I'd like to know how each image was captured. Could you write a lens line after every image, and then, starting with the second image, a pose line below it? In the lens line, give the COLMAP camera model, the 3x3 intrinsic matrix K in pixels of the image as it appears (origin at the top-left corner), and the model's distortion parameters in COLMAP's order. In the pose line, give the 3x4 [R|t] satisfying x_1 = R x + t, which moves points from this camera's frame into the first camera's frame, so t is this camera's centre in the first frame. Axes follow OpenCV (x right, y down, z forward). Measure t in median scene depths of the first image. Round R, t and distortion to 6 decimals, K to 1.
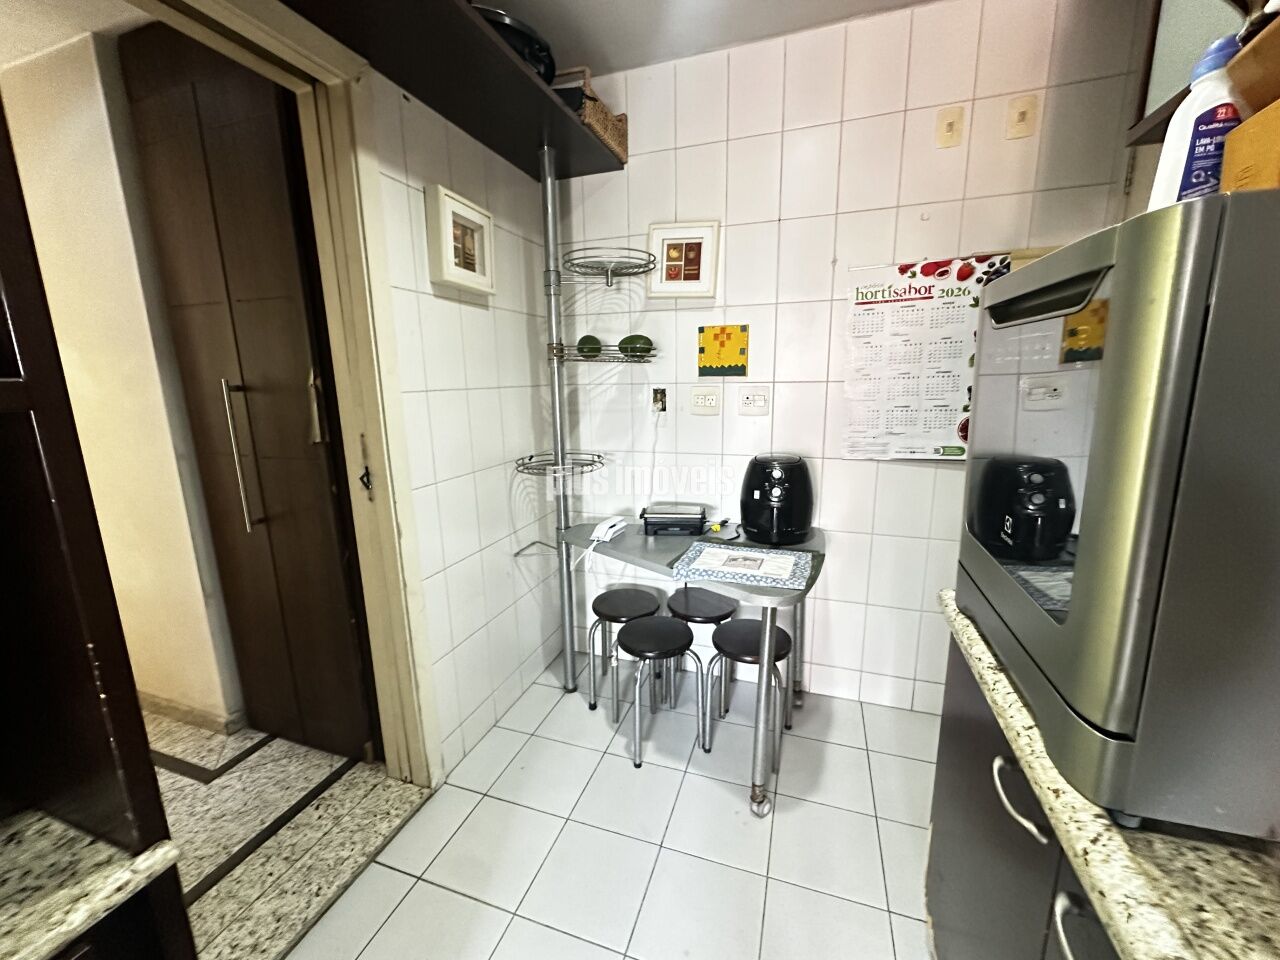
lens RADIAL K [[512.7, 0, 636.7], [0, 512.7, 480.1], [0, 0, 1]] dist [-0.000768, 0.000764]
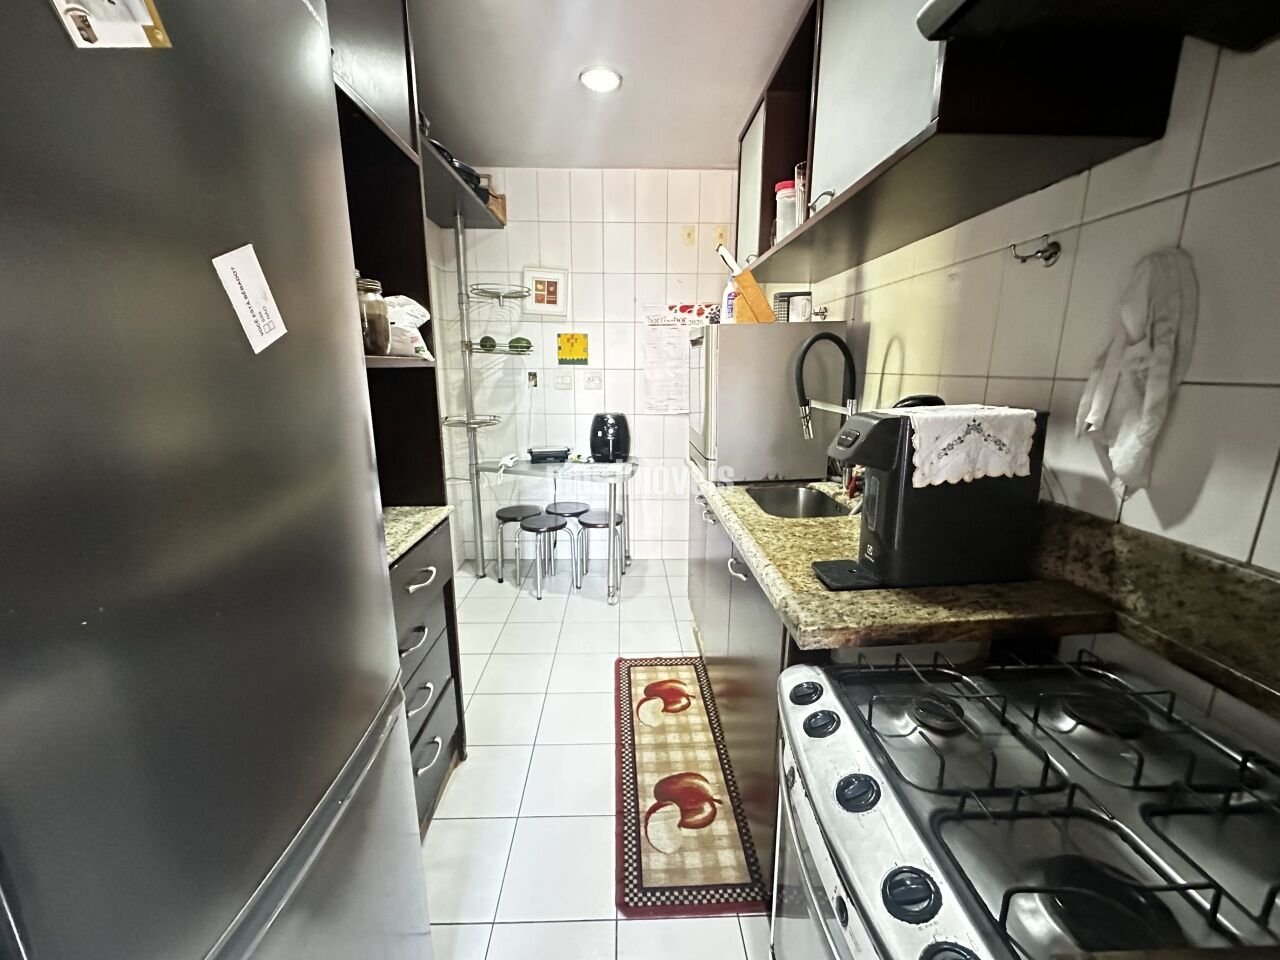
lens RADIAL K [[512.7, 0, 638.3], [0, 512.7, 479.4], [0, 0, 1]] dist [-0.000768, 0.000764]
pose [[0.935022, -0.056125, 0.350120, -0.233878], [0.050719, 0.998410, 0.024598, 0.131926], [-0.350944, -0.005242, 0.936382, -0.602563]]
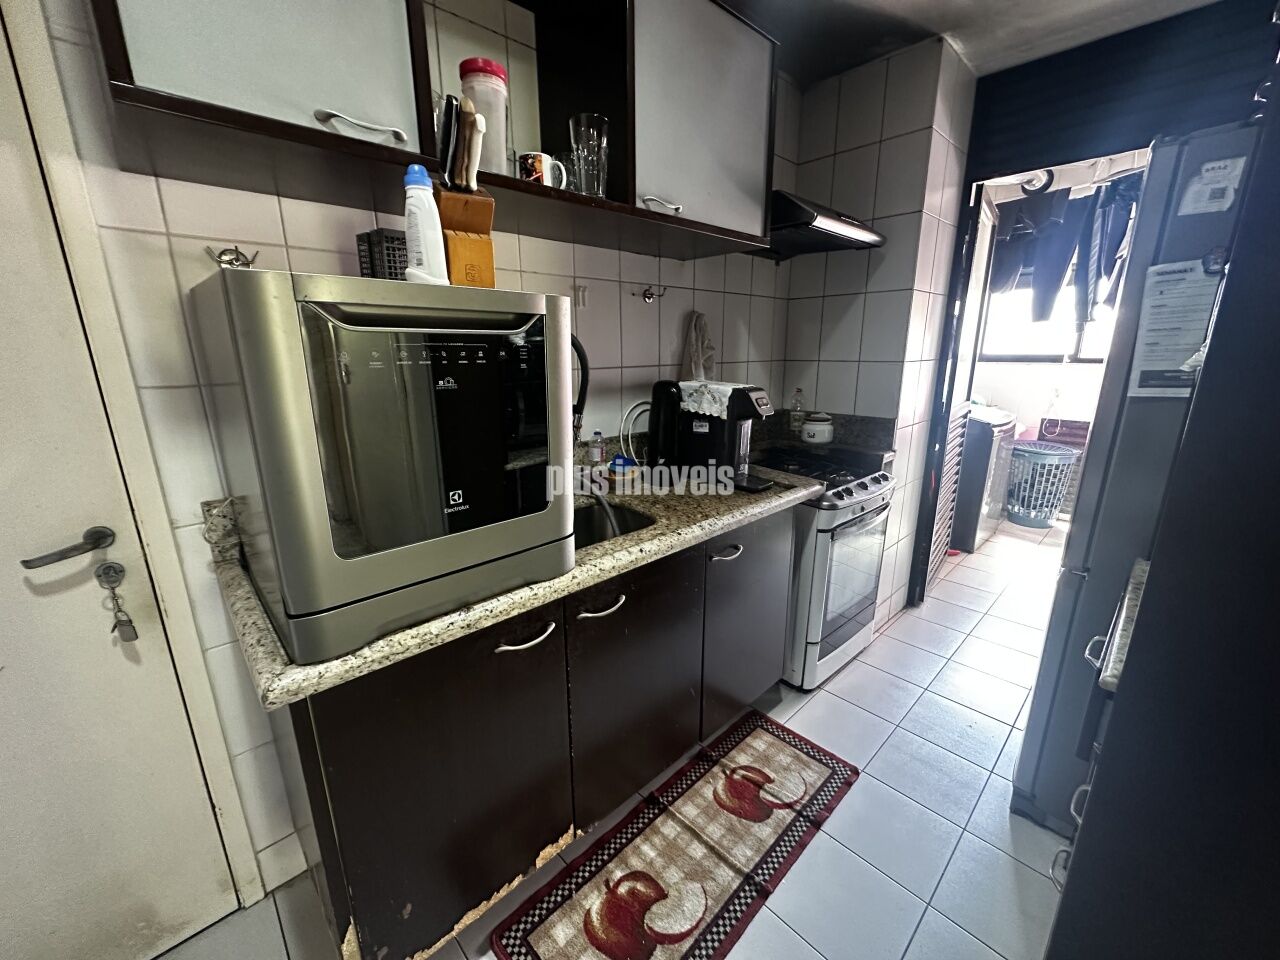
lens RADIAL K [[512.7, 0, 636.5], [0, 512.7, 481.5], [0, 0, 1]] dist [-0.000768, 0.000764]
pose [[-0.885515, -0.092770, 0.455255, -0.078578], [0.116648, 0.904086, 0.411122, -0.147800], [-0.449730, 0.417159, -0.789760, 0.642862]]
